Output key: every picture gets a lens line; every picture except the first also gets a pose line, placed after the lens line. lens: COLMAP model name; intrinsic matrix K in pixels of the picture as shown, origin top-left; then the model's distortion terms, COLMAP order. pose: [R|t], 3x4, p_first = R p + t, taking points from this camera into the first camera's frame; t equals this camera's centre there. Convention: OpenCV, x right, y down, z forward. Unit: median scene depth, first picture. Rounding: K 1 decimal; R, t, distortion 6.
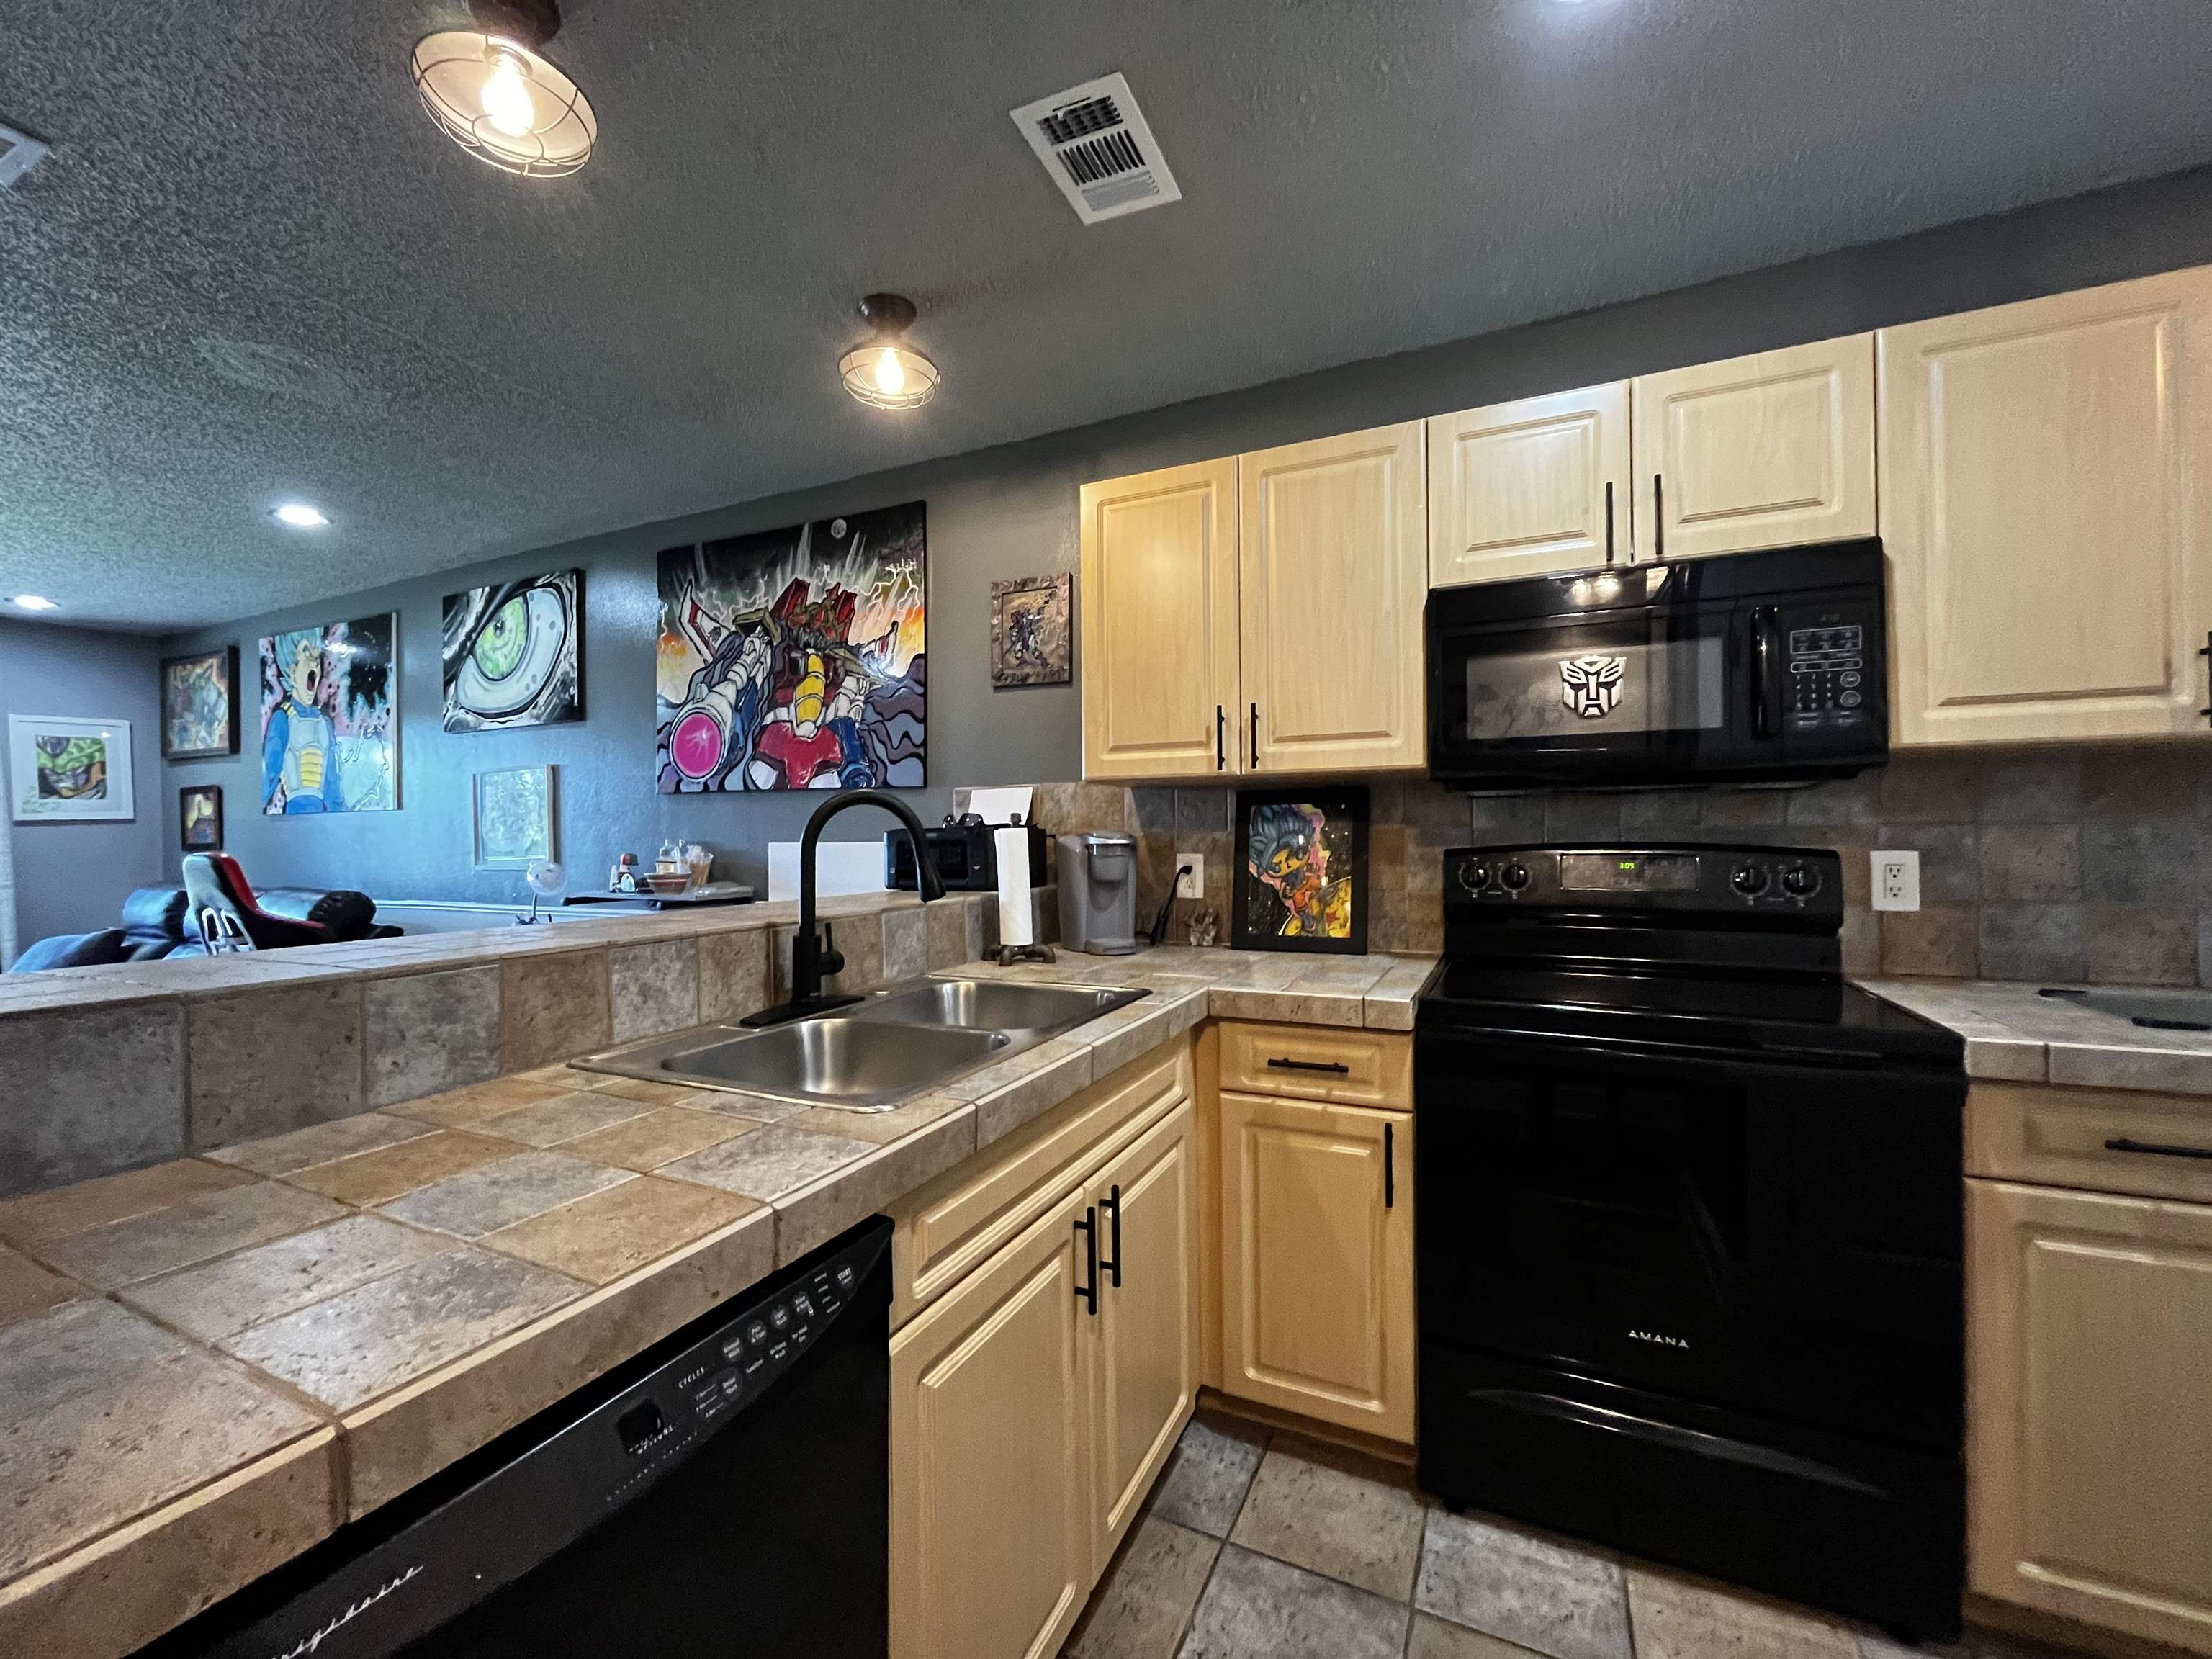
lens RADIAL K [[899.5, 0, 1101.5], [0, 899.5, 829.6], [0, 0, 1]] dist [-0.000488, 0.000013]
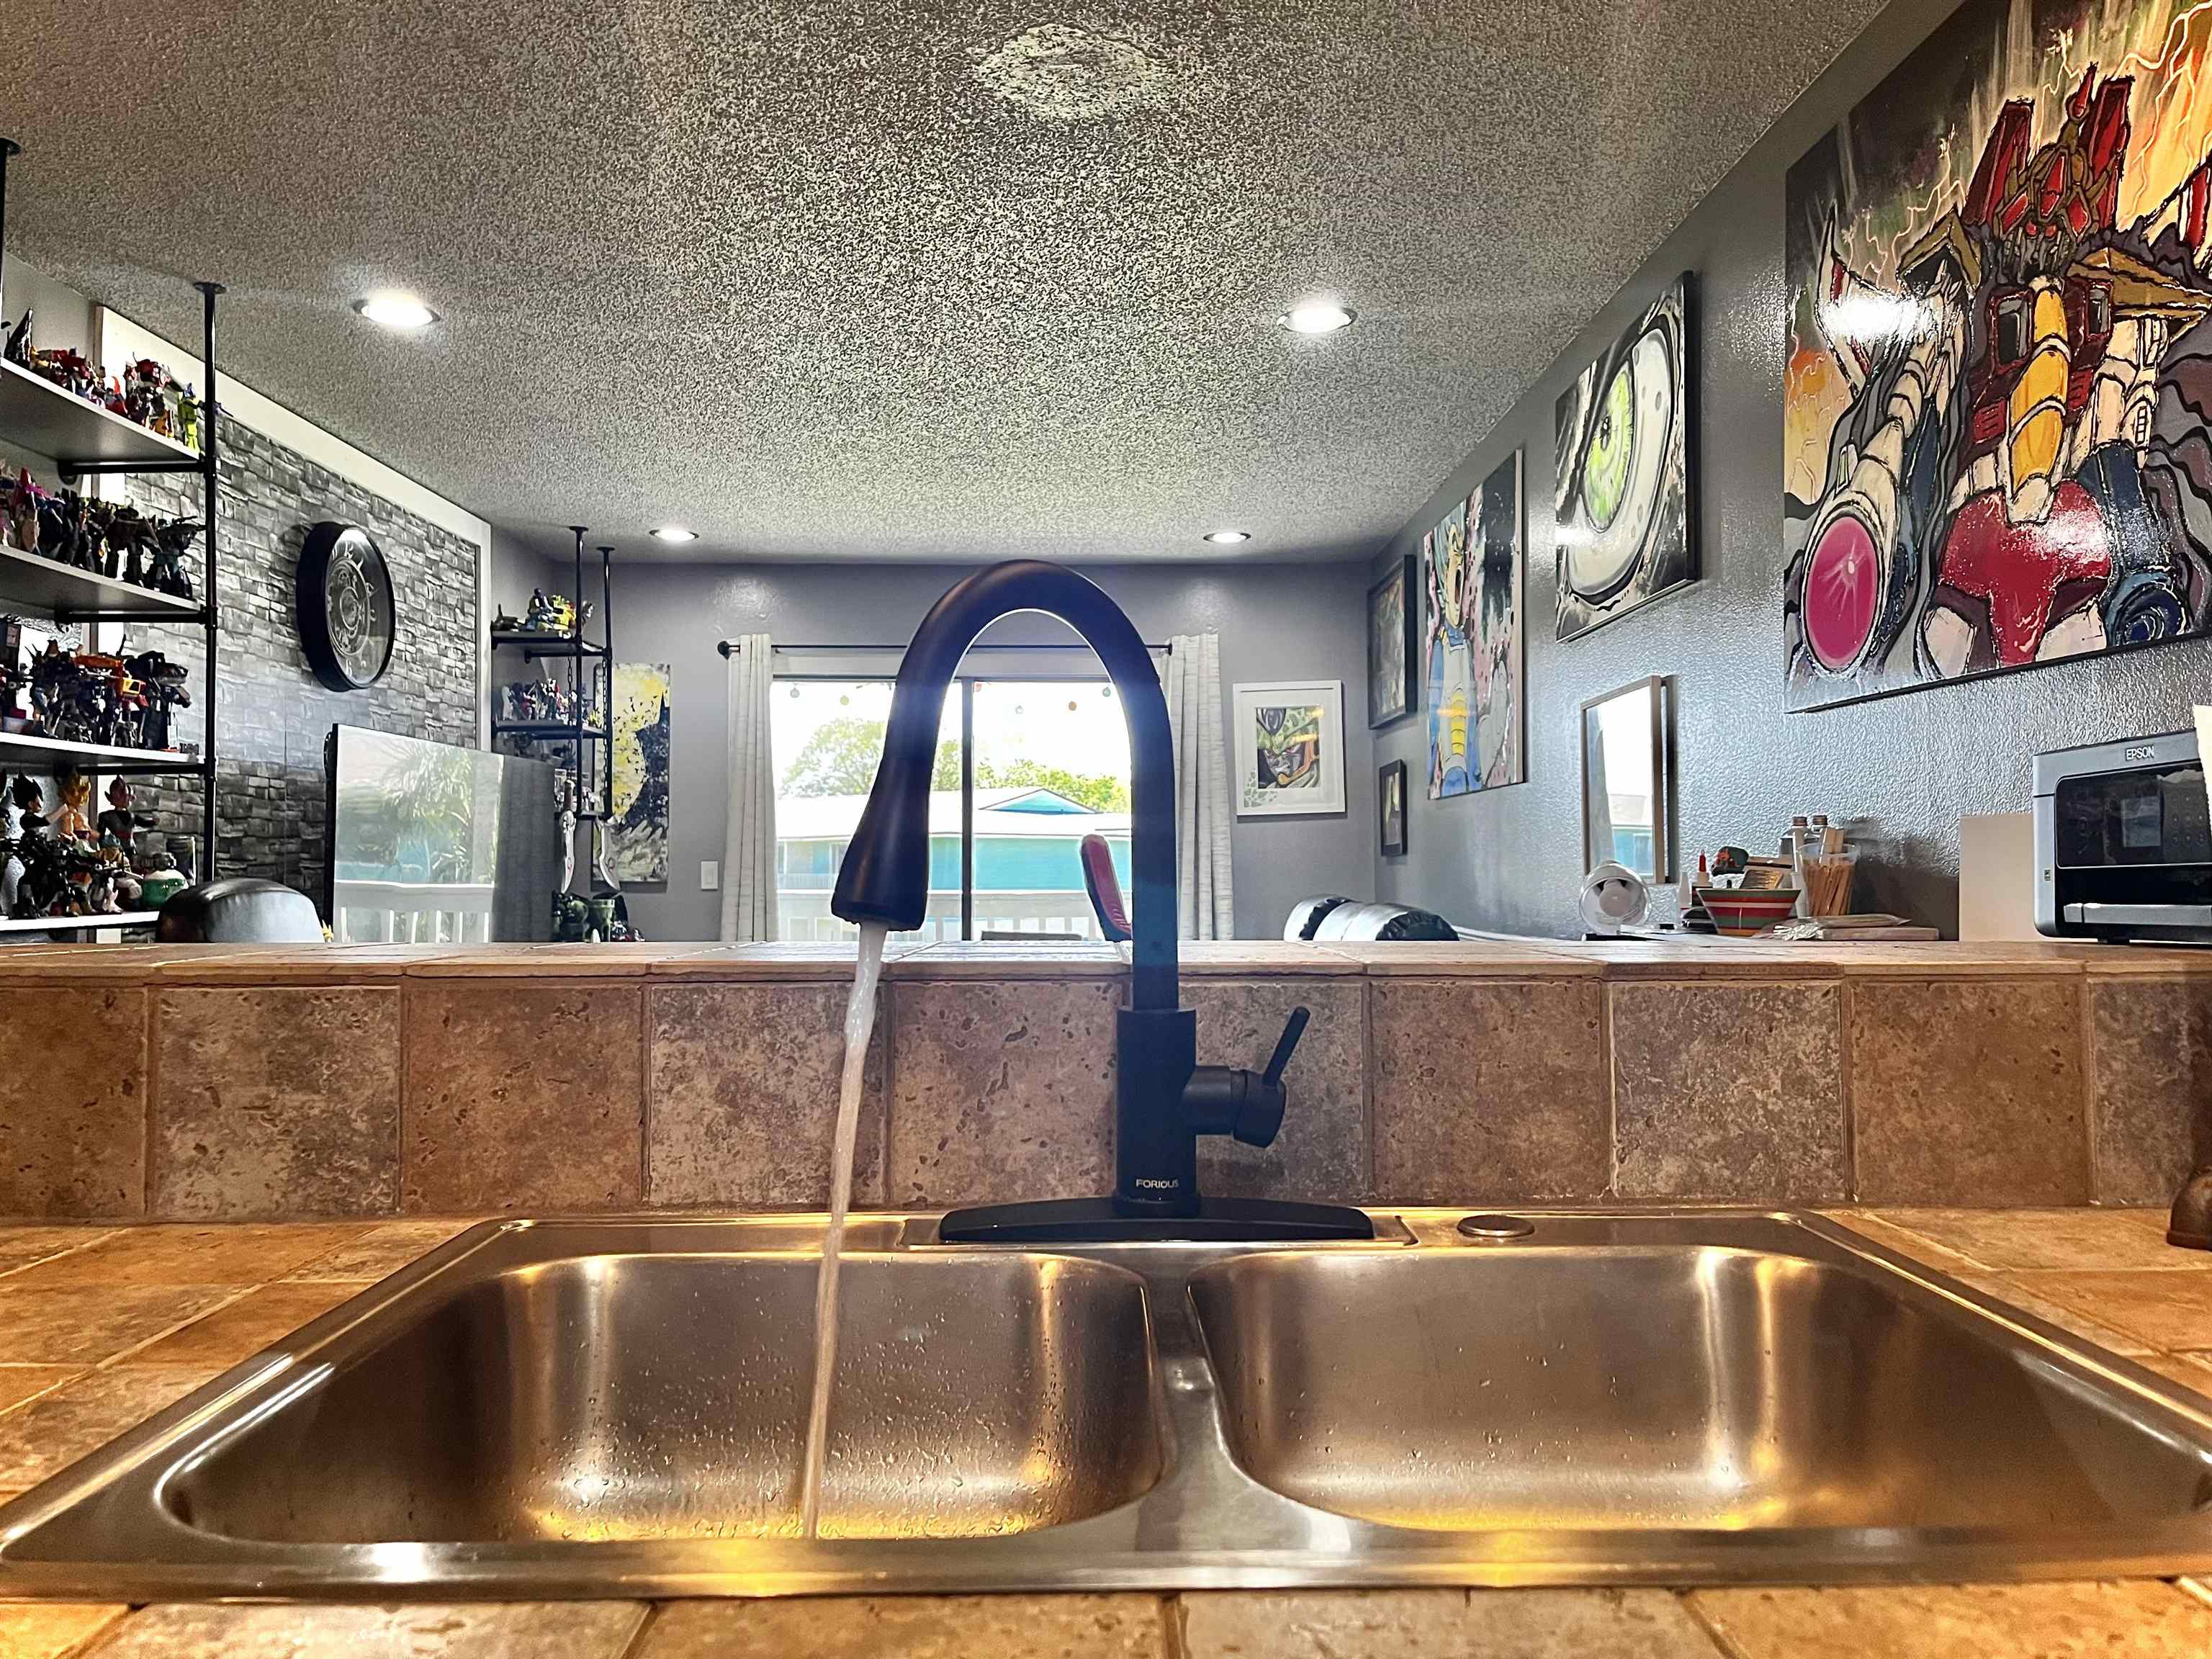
lens RADIAL K [[1682.8, 0, 1105.3], [0, 1682.8, 840.5], [0, 0, 1]] dist [0.023309, -0.038056]
pose [[0.442216, -0.006183, -0.896887, 0.123338], [0.003197, 0.999981, -0.005317, 0.029692], [0.896903, -0.000516, 0.442227, 0.364318]]
